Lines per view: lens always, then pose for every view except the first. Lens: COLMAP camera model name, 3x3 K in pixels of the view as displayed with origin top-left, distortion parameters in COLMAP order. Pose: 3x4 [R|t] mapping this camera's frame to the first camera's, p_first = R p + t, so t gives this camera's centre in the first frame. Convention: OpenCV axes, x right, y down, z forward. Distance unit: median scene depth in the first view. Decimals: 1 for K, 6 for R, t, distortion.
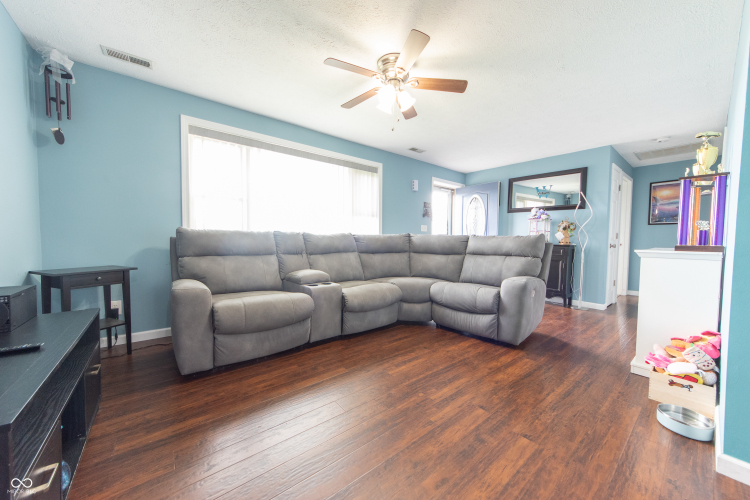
lens RADIAL K [[268.4, 0, 376.6], [0, 268.4, 251.8], [0, 0, 1]] dist [0.000370, 0.000037]
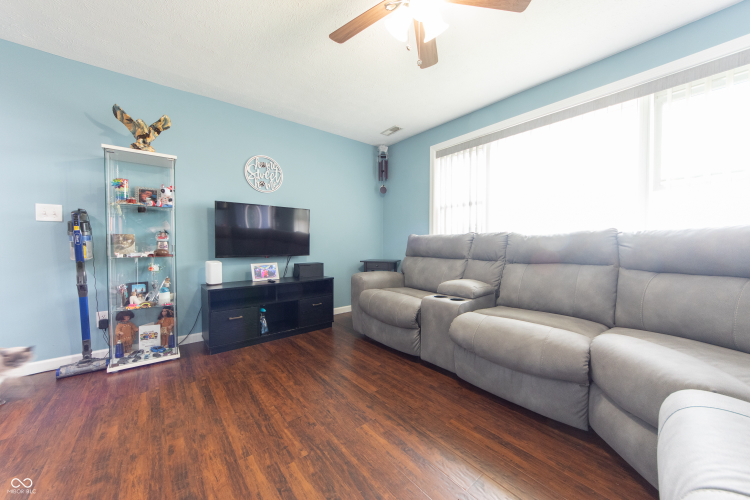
lens RADIAL K [[268.4, 0, 375.0], [0, 268.4, 250.0], [0, 0, 1]] dist [0.000432, 0.000001]
pose [[0.007298, 0.015843, -0.999848, 0.581144], [-0.043499, 0.998933, 0.015511, -0.023794], [0.999027, 0.043379, 0.007980, 0.763309]]
